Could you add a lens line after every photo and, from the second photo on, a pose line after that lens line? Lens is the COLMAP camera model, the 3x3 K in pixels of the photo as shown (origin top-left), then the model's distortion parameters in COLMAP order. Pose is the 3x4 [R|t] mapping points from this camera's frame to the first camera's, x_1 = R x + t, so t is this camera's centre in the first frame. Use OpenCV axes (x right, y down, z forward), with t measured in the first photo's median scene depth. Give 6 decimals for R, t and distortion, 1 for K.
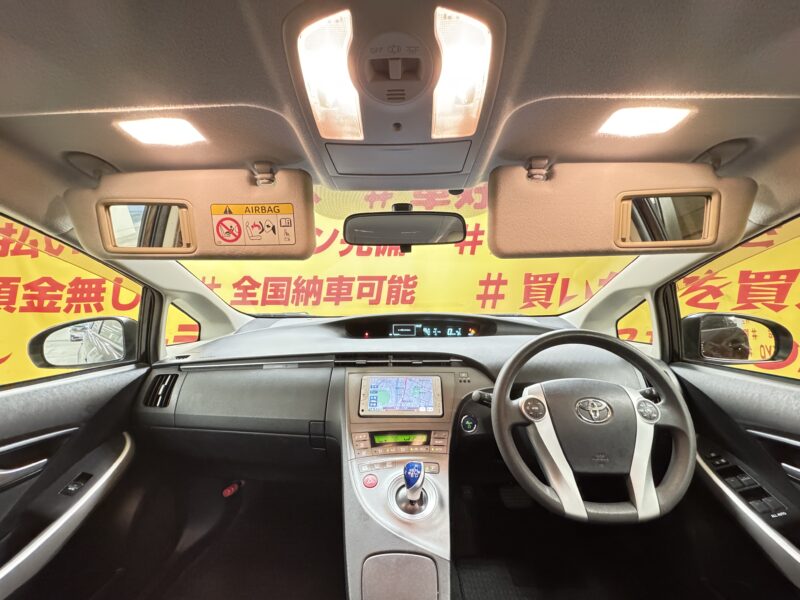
lens RADIAL K [[315.1, 0, 398.1], [0, 315.1, 303.8], [0, 0, 1]] dist [0.002827, -0.000579]
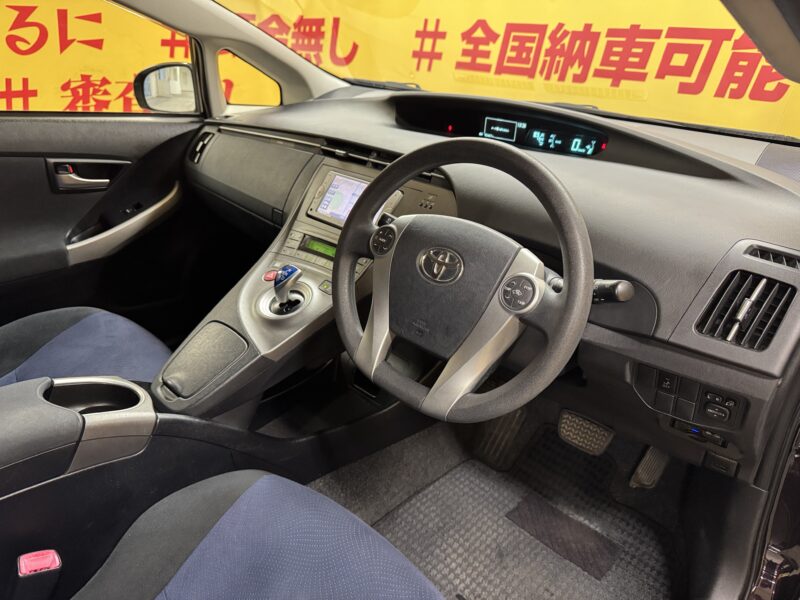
lens RADIAL K [[576.7, 0, 397.7], [0, 576.7, 293.5], [0, 0, 1]] dist [-0.015205, -0.009496]
pose [[0.731458, 0.316105, -0.604191, 0.227341], [-0.085855, 0.921701, 0.378282, -0.008768], [0.676460, -0.224824, 0.701325, 0.016055]]
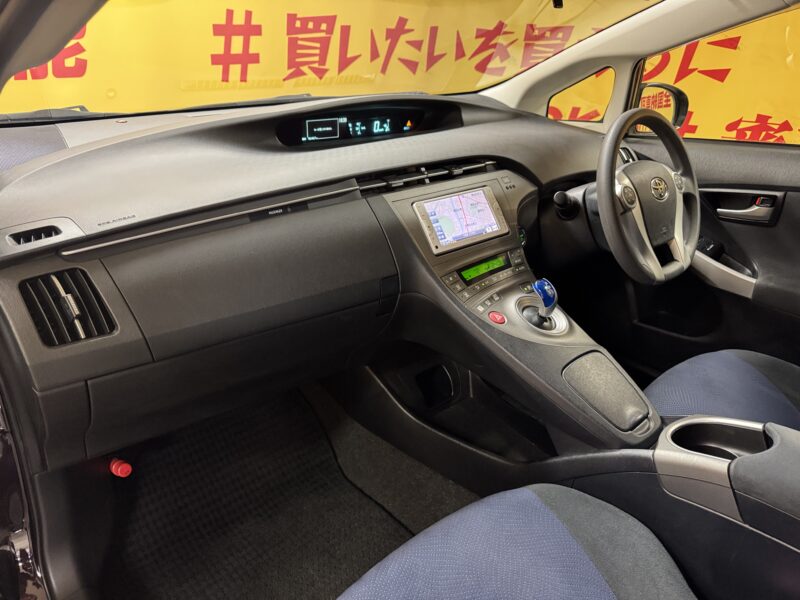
lens RADIAL K [[576.7, 0, 402.9], [0, 576.7, 301.9], [0, 0, 1]] dist [-0.015205, -0.009496]
pose [[0.726190, -0.267886, 0.633155, -0.230874], [0.008109, 0.924234, 0.381740, -0.010041], [-0.687446, -0.272081, 0.673342, 0.031643]]
